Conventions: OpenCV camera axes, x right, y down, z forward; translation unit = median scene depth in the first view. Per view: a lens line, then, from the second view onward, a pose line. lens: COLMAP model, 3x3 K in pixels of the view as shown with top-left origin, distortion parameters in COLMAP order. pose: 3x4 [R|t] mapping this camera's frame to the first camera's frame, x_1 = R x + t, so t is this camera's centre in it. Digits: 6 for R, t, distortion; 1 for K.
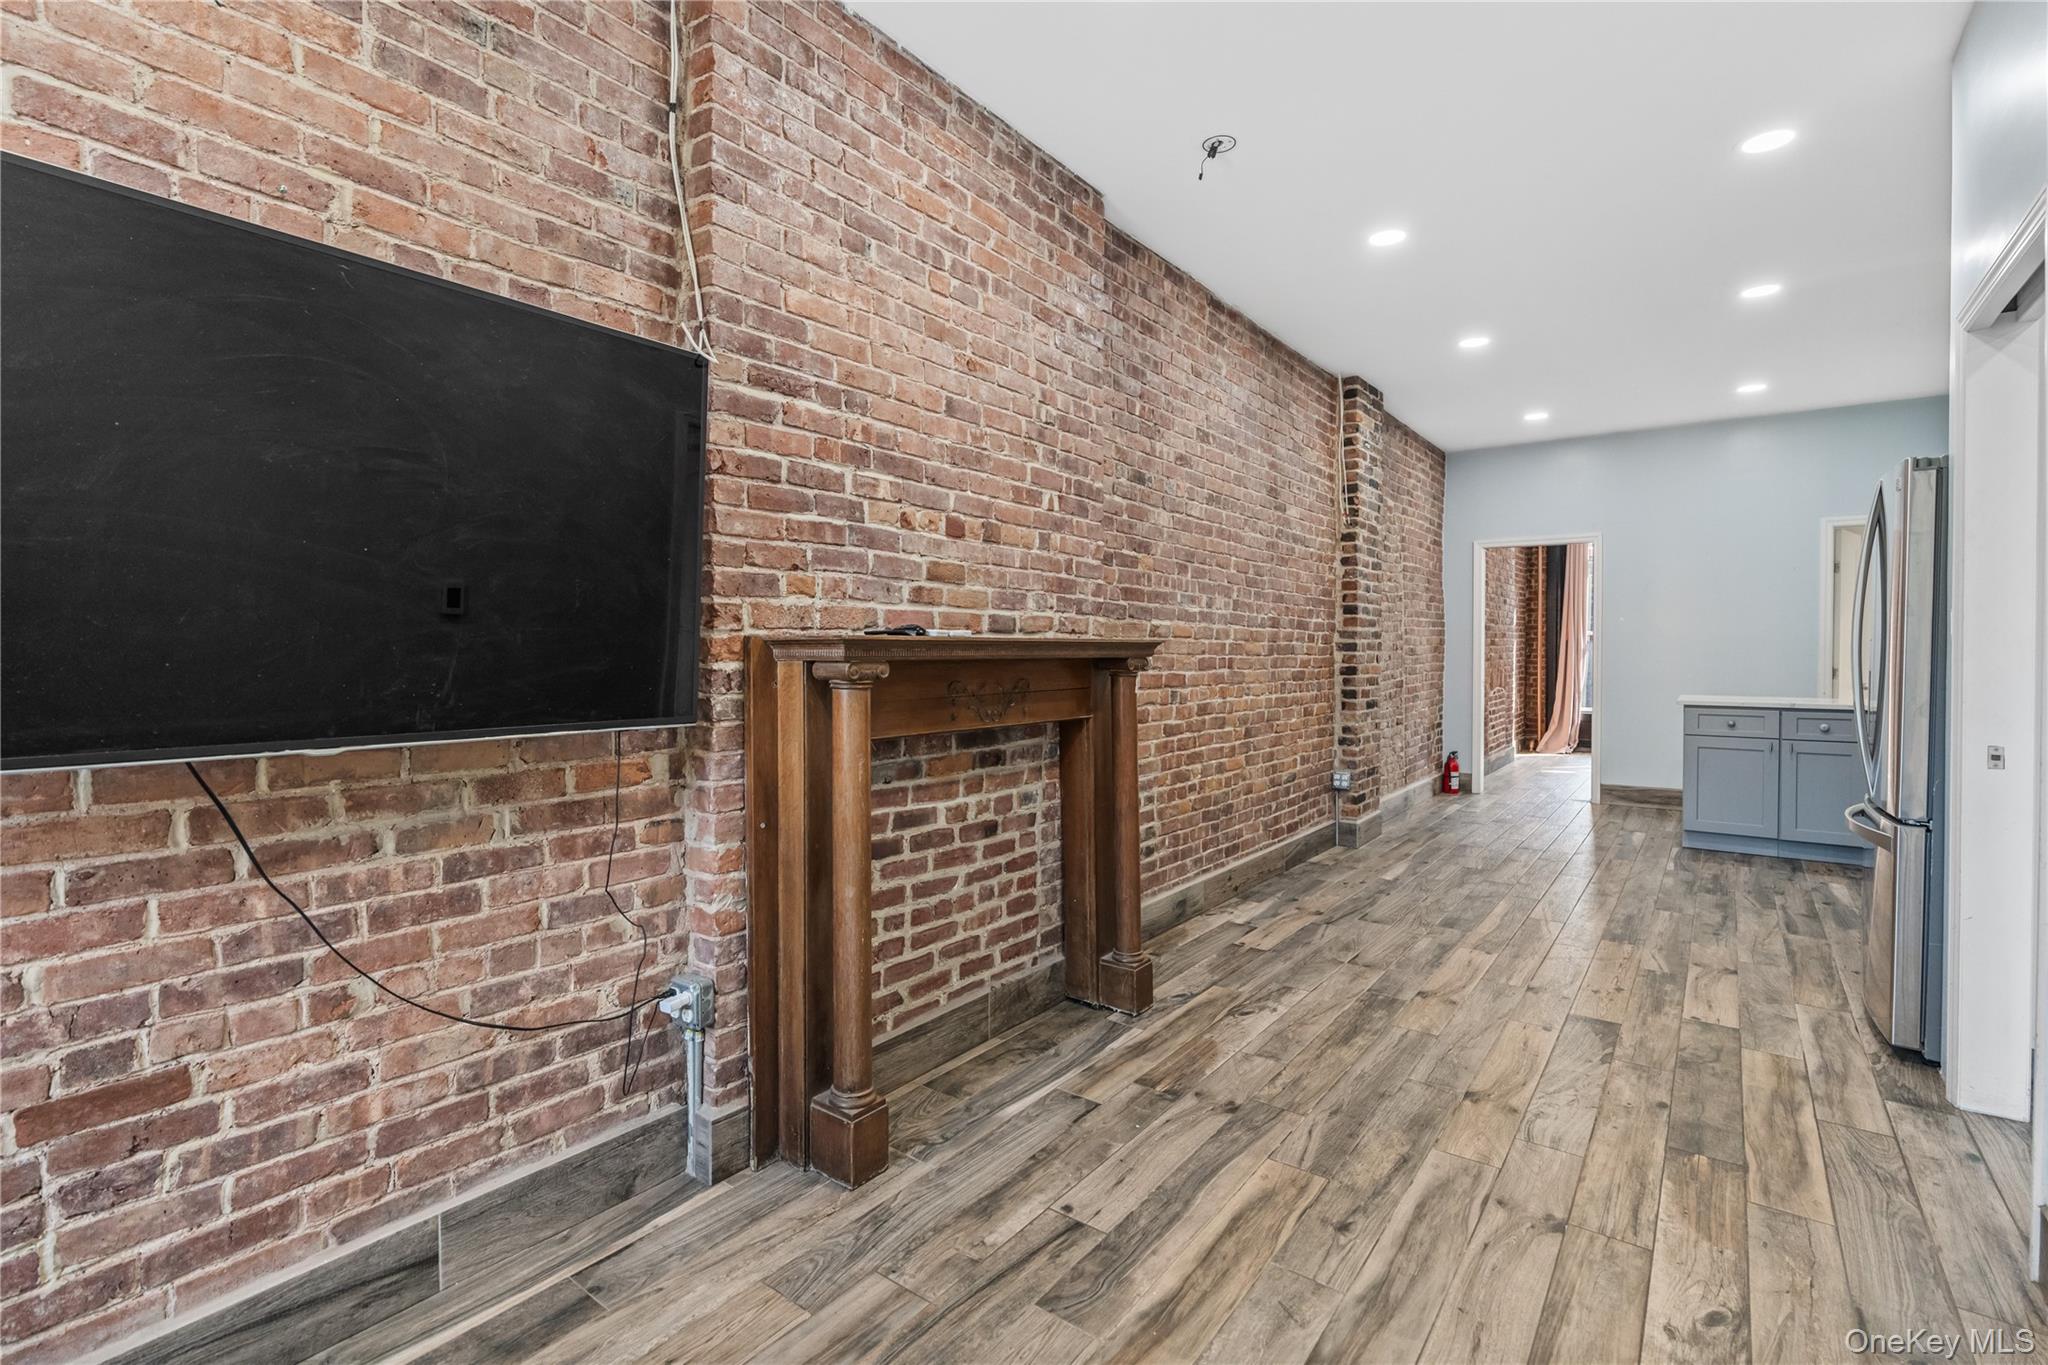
lens RADIAL K [[943.5, 0, 1009.0], [0, 943.5, 658.1], [0, 0, 1]] dist [-0.022794, 0.010457]
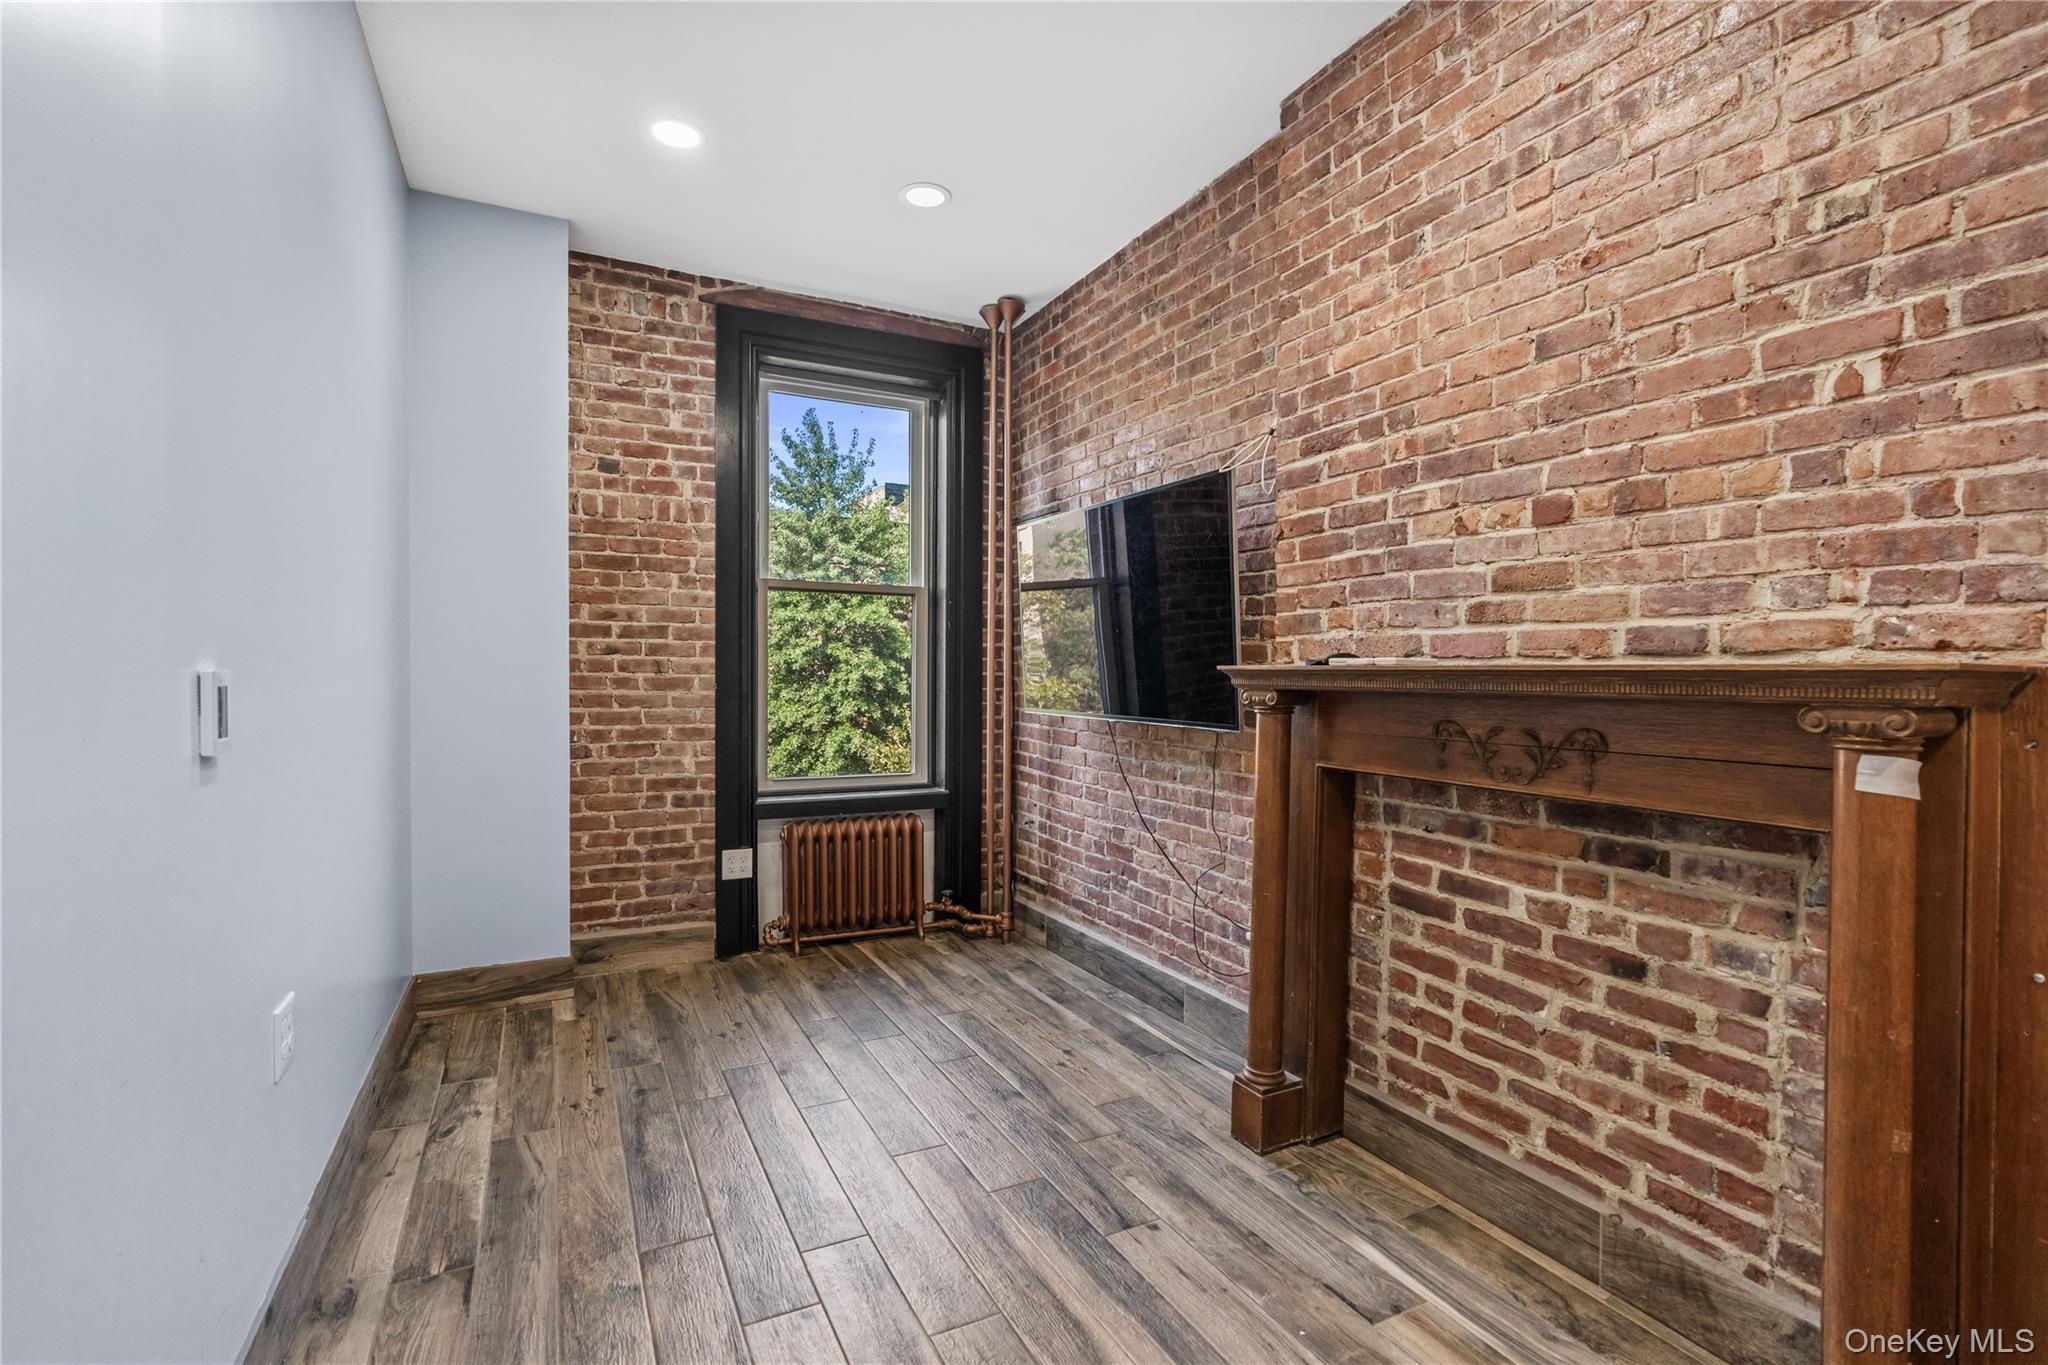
lens RADIAL K [[935.0, 0, 1020.1], [0, 935.0, 684.6], [0, 0, 1]] dist [-0.007940, 0.000940]
pose [[-0.434364, 0.008146, -0.900701, 0.746299], [-0.016871, 0.999710, 0.017178, -0.012401], [0.900580, 0.022657, -0.434100, 0.936225]]
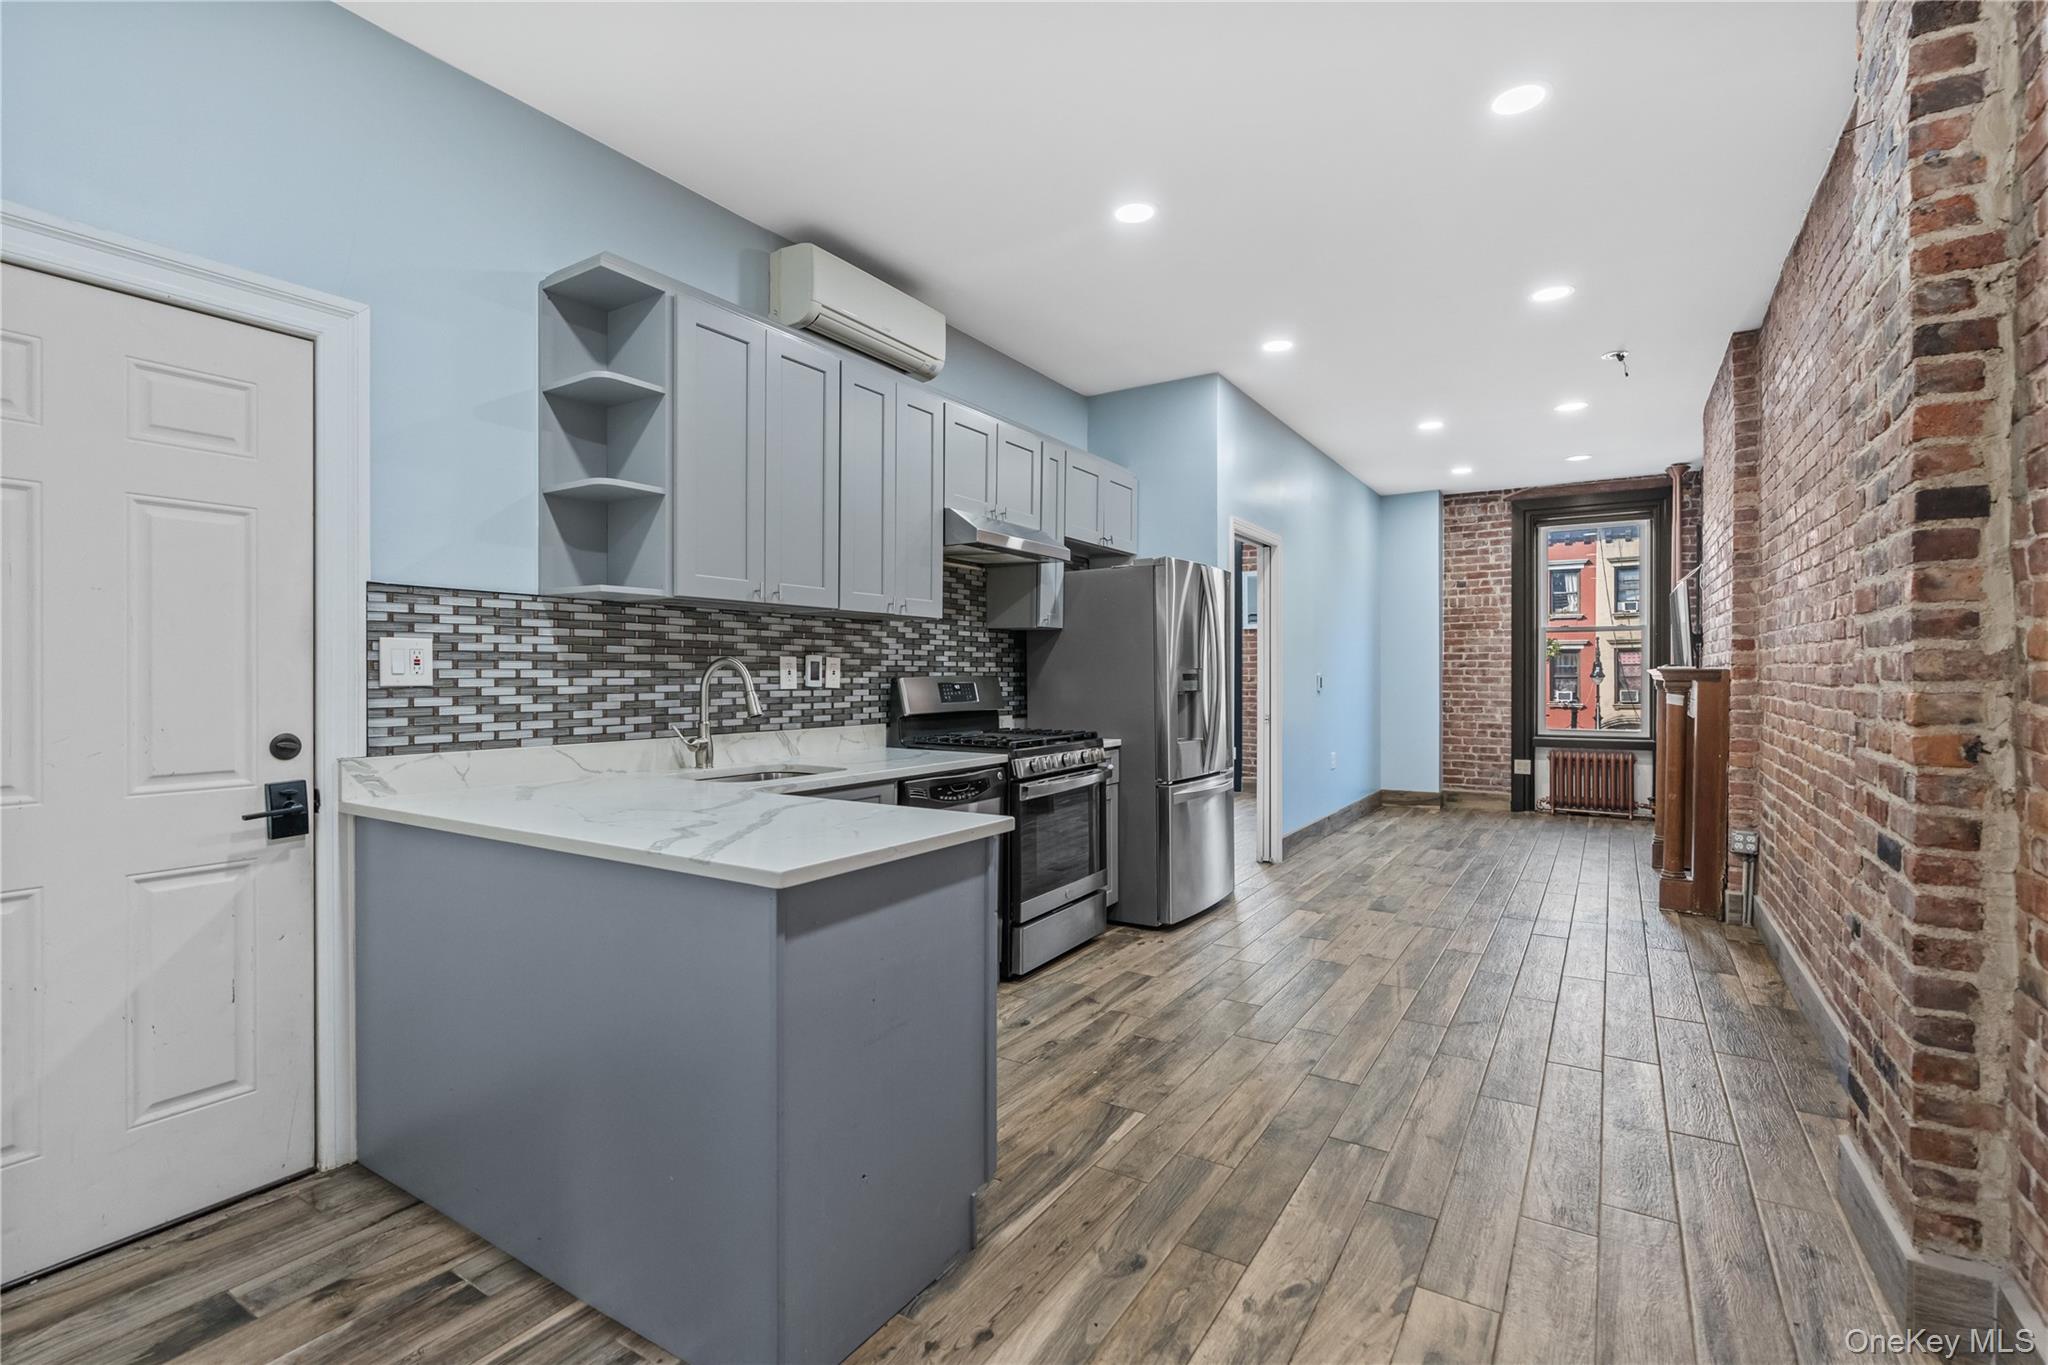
lens RADIAL K [[935.0, 0, 1020.1], [0, 935.0, 684.6], [0, 0, 1]] dist [-0.007940, 0.000940]
pose [[-0.996230, 0.000059, -0.086757, 1.488638], [-0.001774, 0.999777, 0.021050, -0.027252], [0.086739, 0.021125, -0.996007, 2.721818]]
